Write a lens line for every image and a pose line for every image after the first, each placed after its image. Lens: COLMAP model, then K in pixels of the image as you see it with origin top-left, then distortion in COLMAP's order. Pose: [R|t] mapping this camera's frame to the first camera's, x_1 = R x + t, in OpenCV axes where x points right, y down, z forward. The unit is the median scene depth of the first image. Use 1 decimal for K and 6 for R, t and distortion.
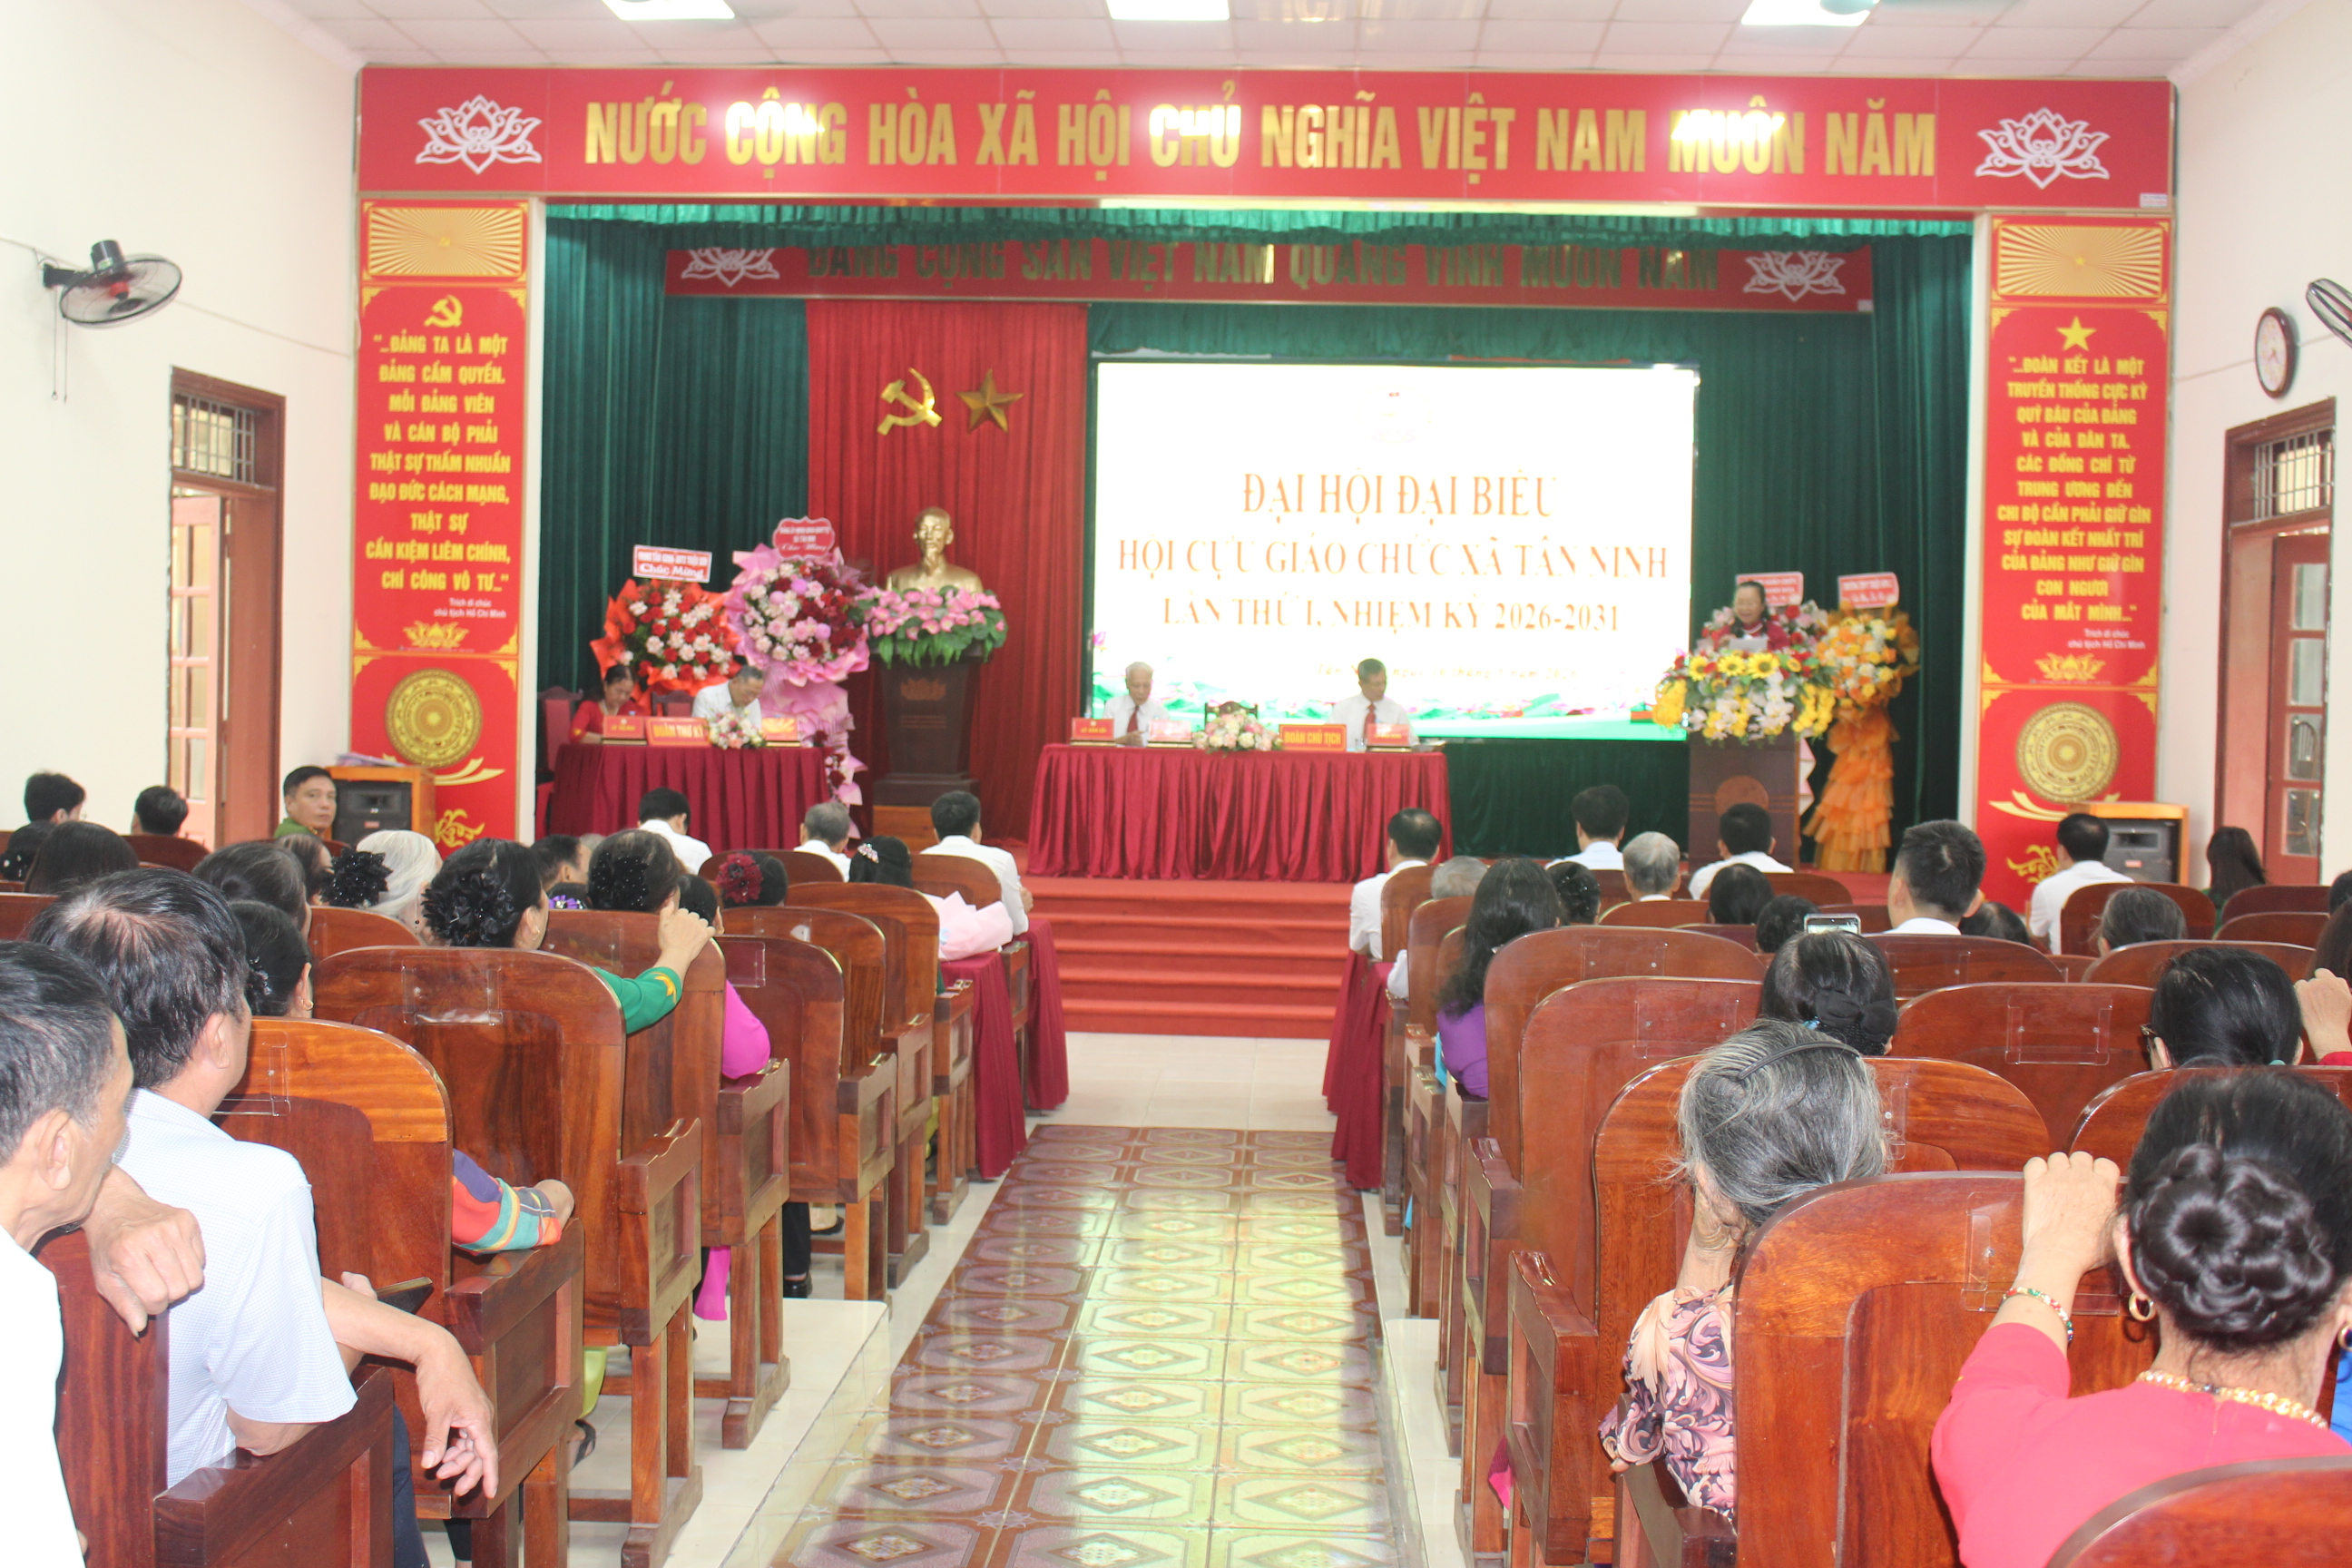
lens RADIAL K [[2609.2, 0, 1176.0], [0, 2609.2, 784.0], [0, 0, 1]] dist [-0.131375, 0.136708]
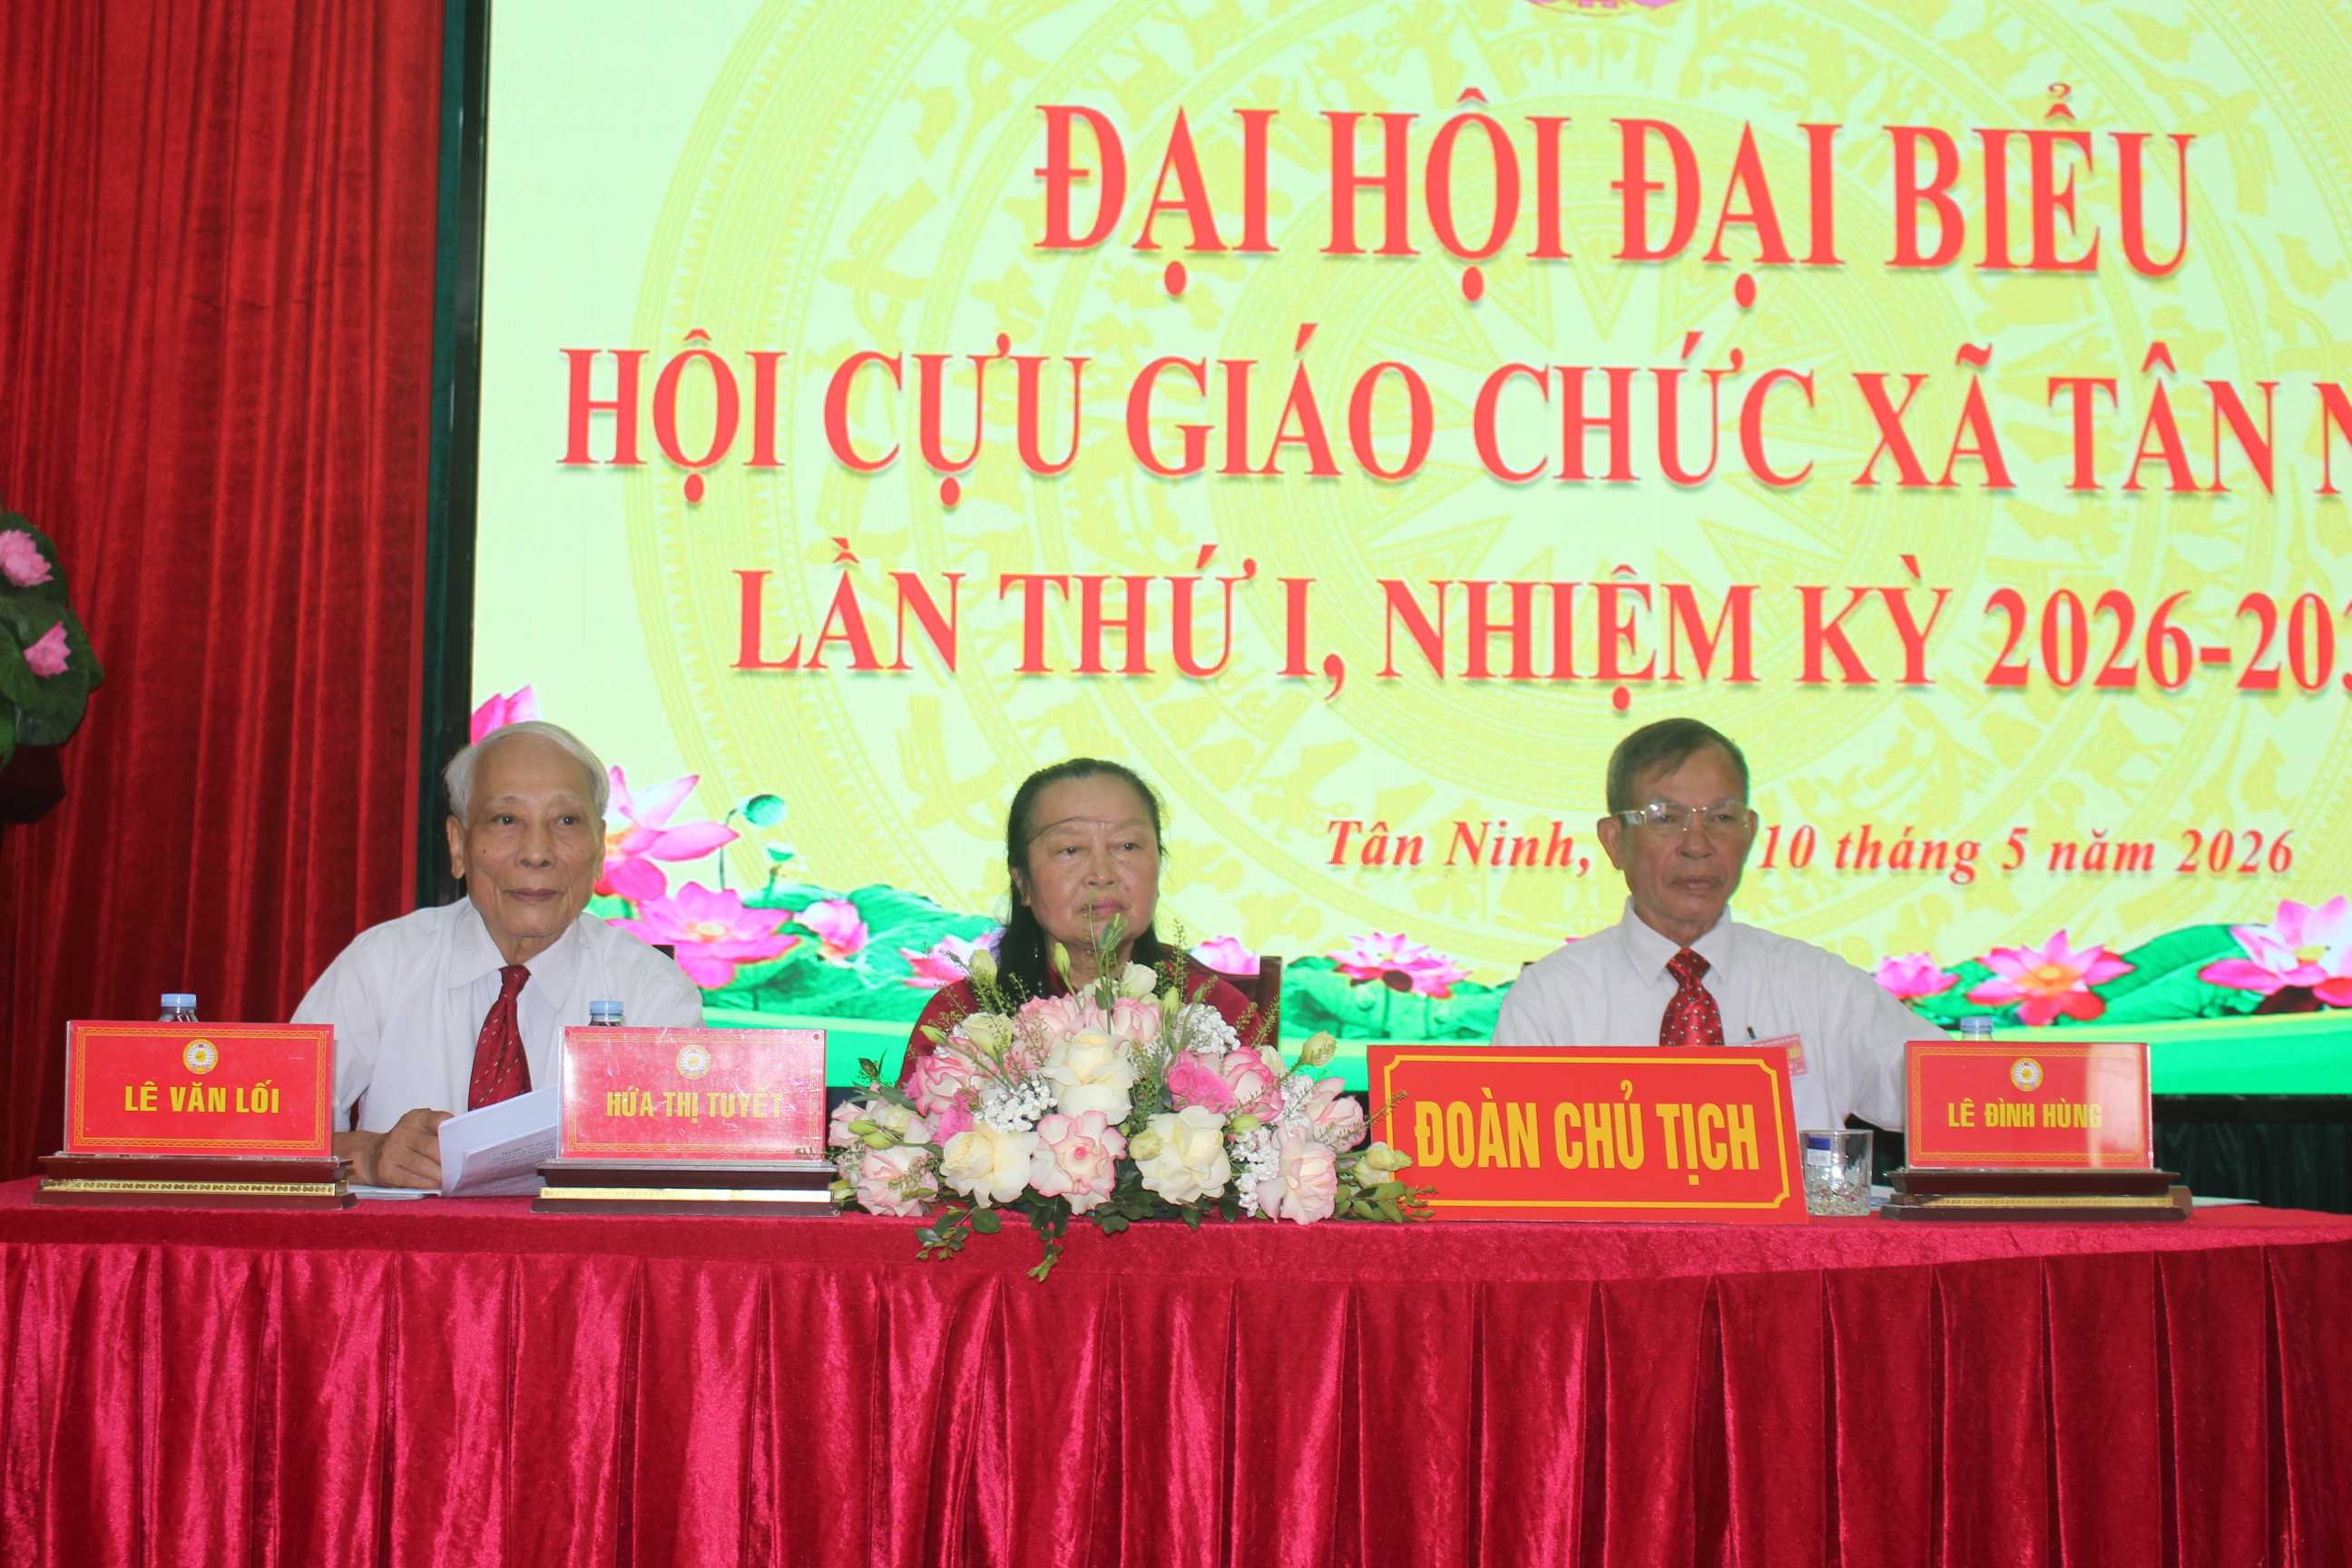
lens RADIAL K [[3249.5, 0, 1176.0], [0, 3249.5, 784.0], [0, 0, 1]] dist [-0.137763, 0.393648]
pose [[0.994883, -0.002045, 0.101014, 0.007706], [0.012876, 0.994209, -0.106688, -0.019654], [-0.100211, 0.107443, 0.989148, 0.860664]]
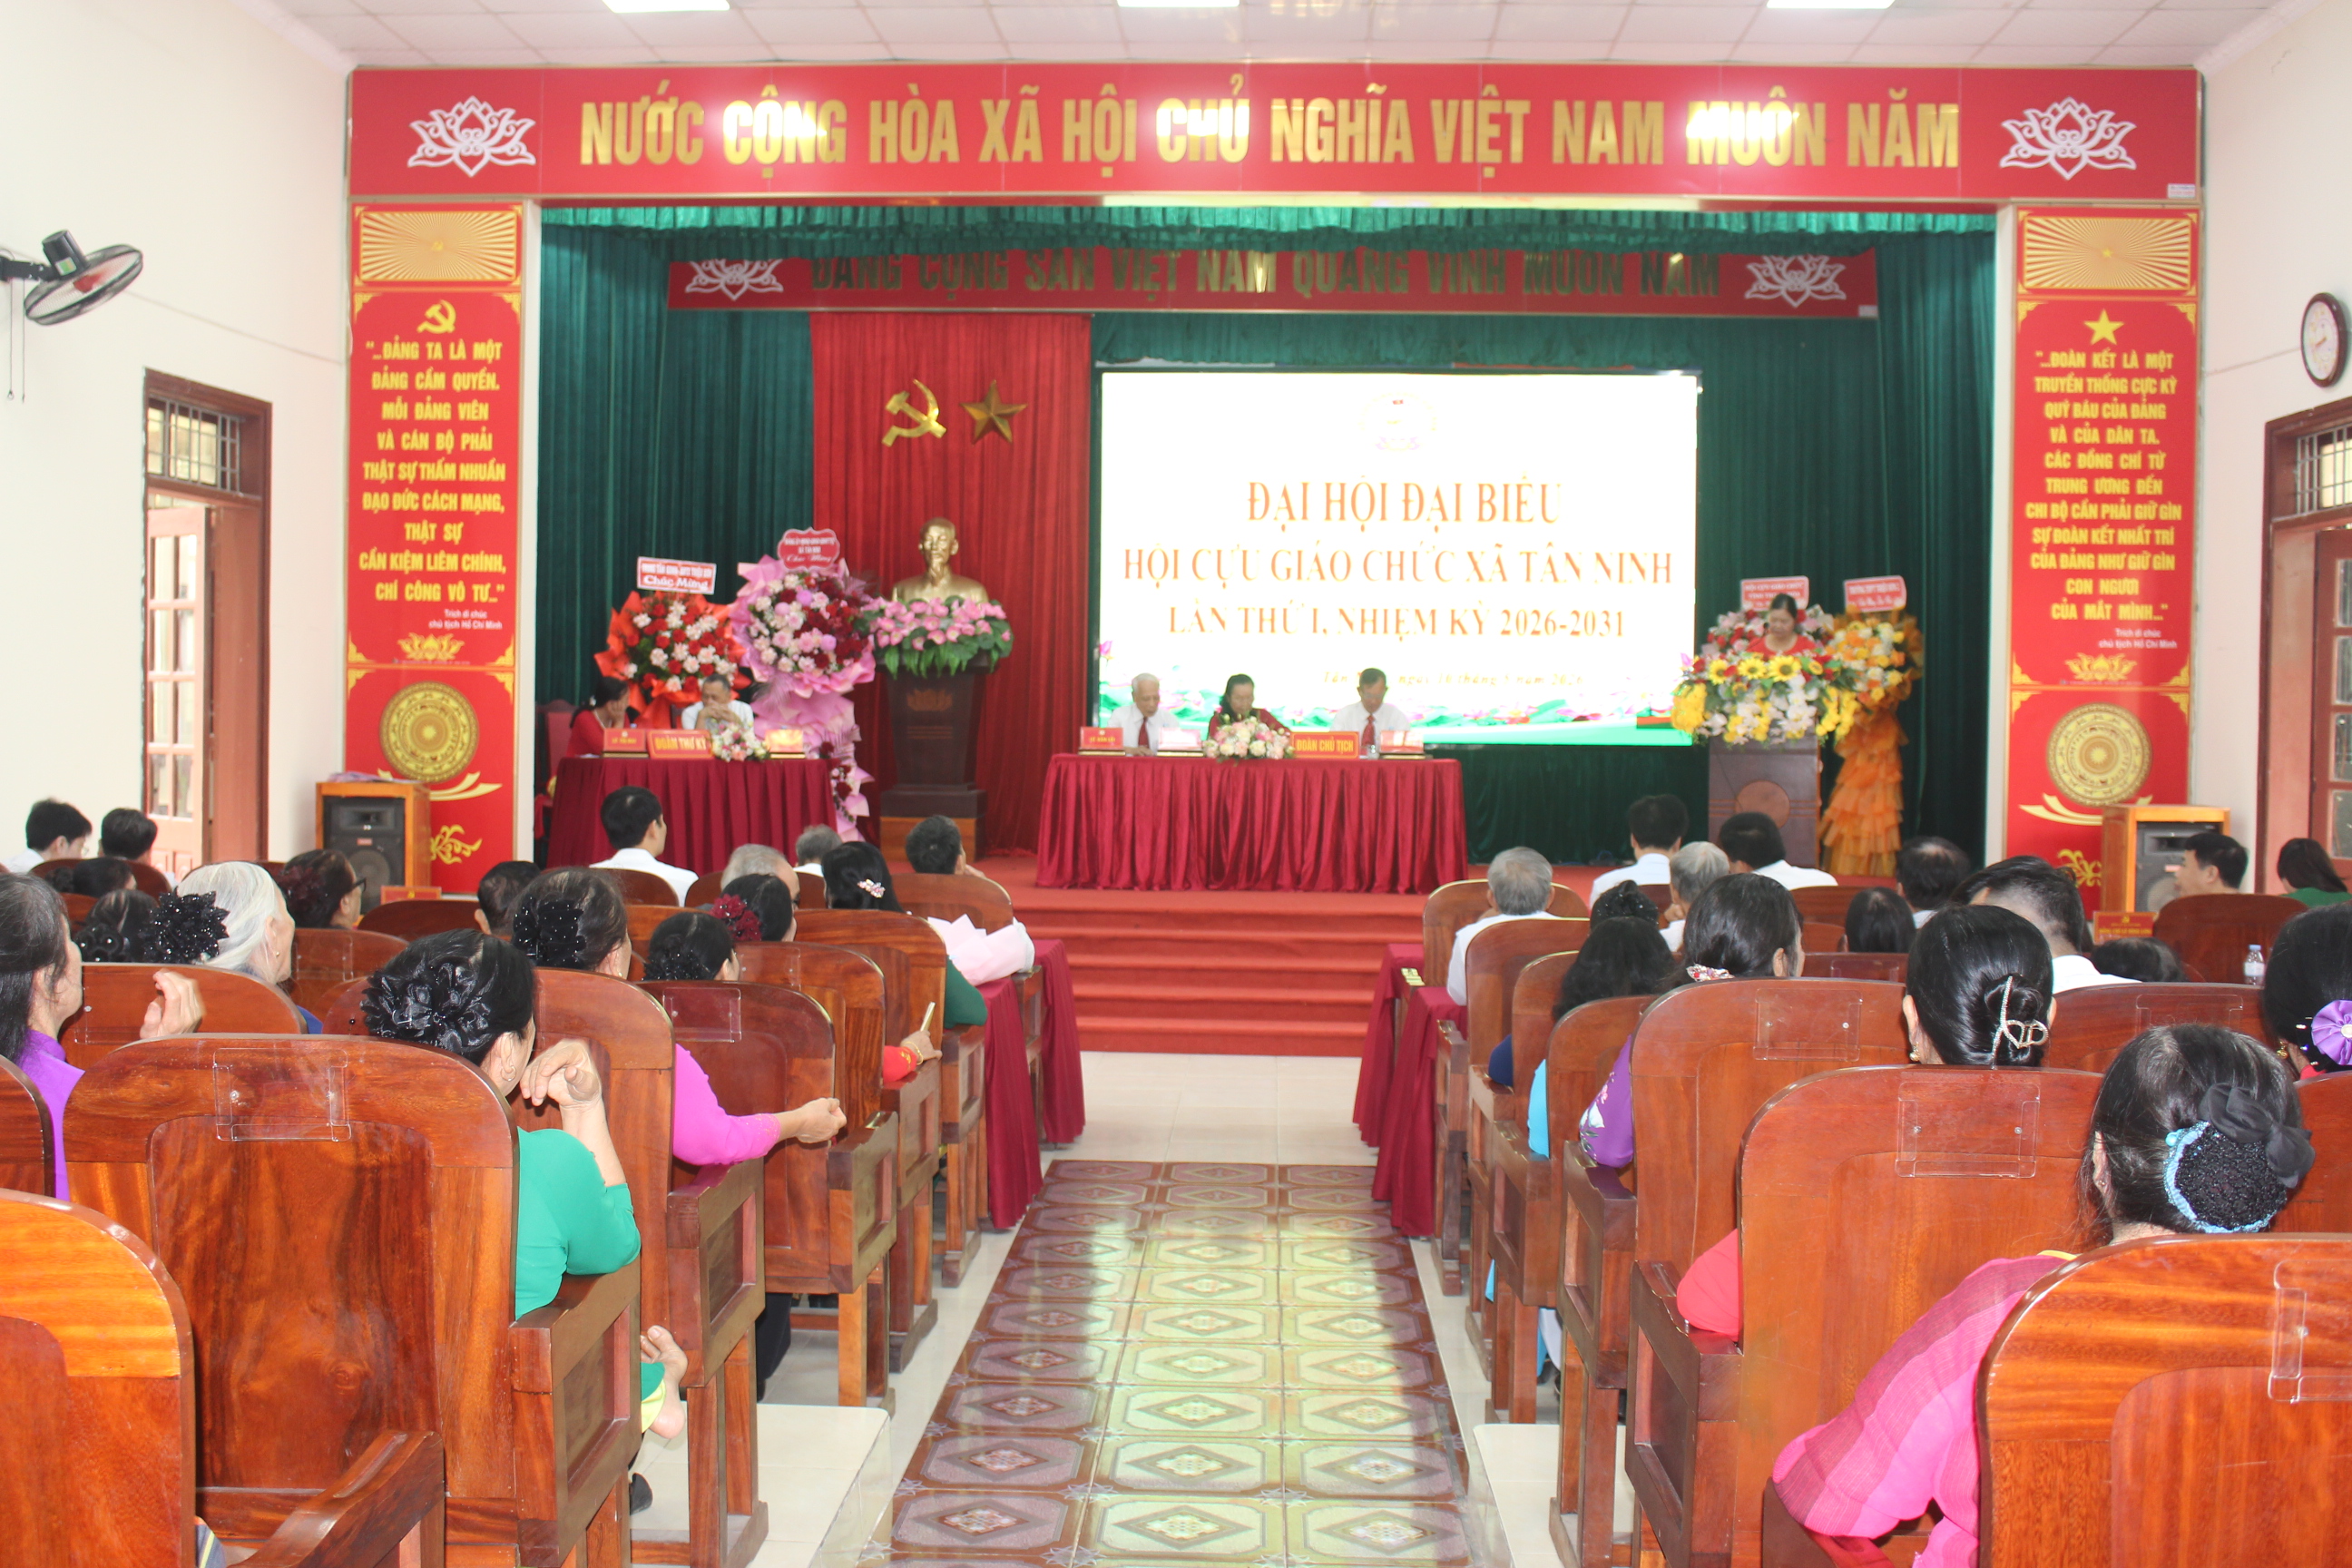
lens RADIAL K [[2408.0, 0, 1176.0], [0, 2408.0, 784.0], [0, 0, 1]] dist [-0.136594, 0.128994]
pose [[0.999962, -0.007626, 0.004265, -0.008384], [0.007636, 0.999968, -0.002401, -0.001535], [-0.004246, 0.002434, 0.999988, 0.097660]]
